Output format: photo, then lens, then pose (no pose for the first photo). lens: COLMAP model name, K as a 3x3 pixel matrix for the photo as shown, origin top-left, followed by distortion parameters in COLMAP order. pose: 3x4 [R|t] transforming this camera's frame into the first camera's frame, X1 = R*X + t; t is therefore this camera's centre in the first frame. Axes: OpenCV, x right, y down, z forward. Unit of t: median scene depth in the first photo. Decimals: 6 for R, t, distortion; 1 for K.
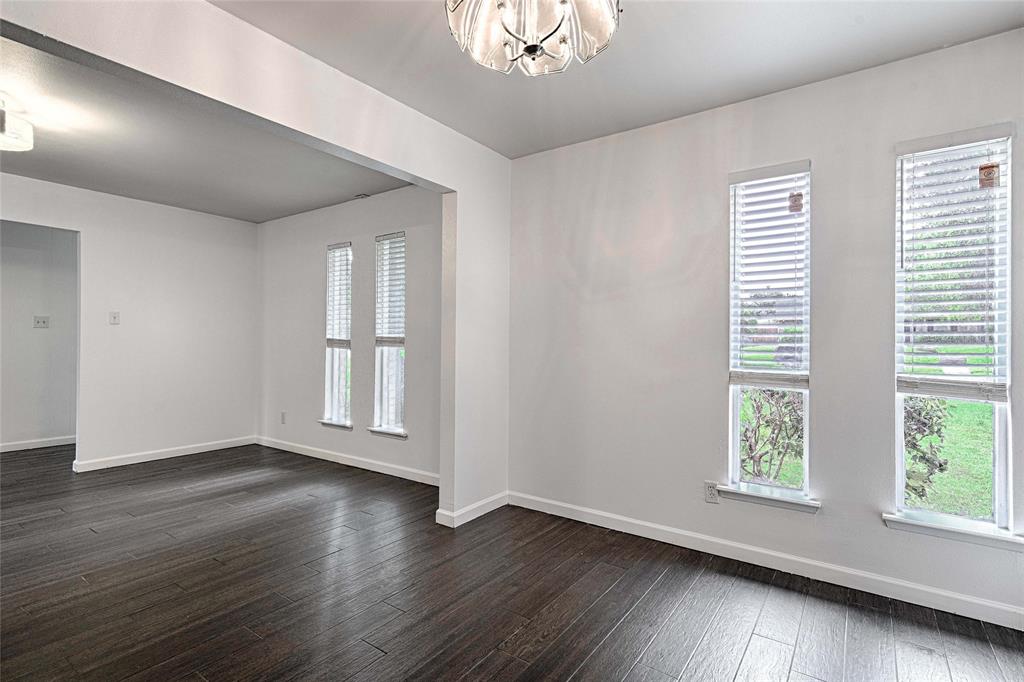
lens RADIAL K [[488.3, 0, 513.2], [0, 488.3, 339.8], [0, 0, 1]] dist [0.000717, -0.000348]
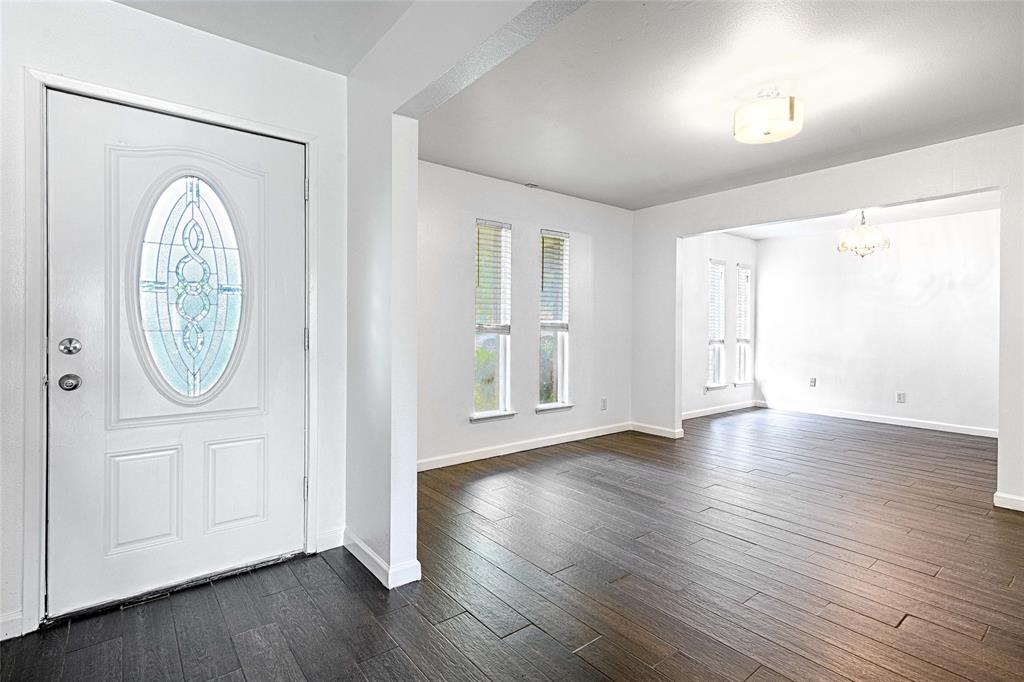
lens RADIAL K [[488.3, 0, 511.1], [0, 488.3, 335.2], [0, 0, 1]] dist [0.000717, -0.000348]
pose [[0.288499, -0.009057, 0.957437, -1.295903], [-0.000900, 0.999952, 0.009730, 0.011428], [-0.957480, -0.003669, 0.288477, 0.732668]]
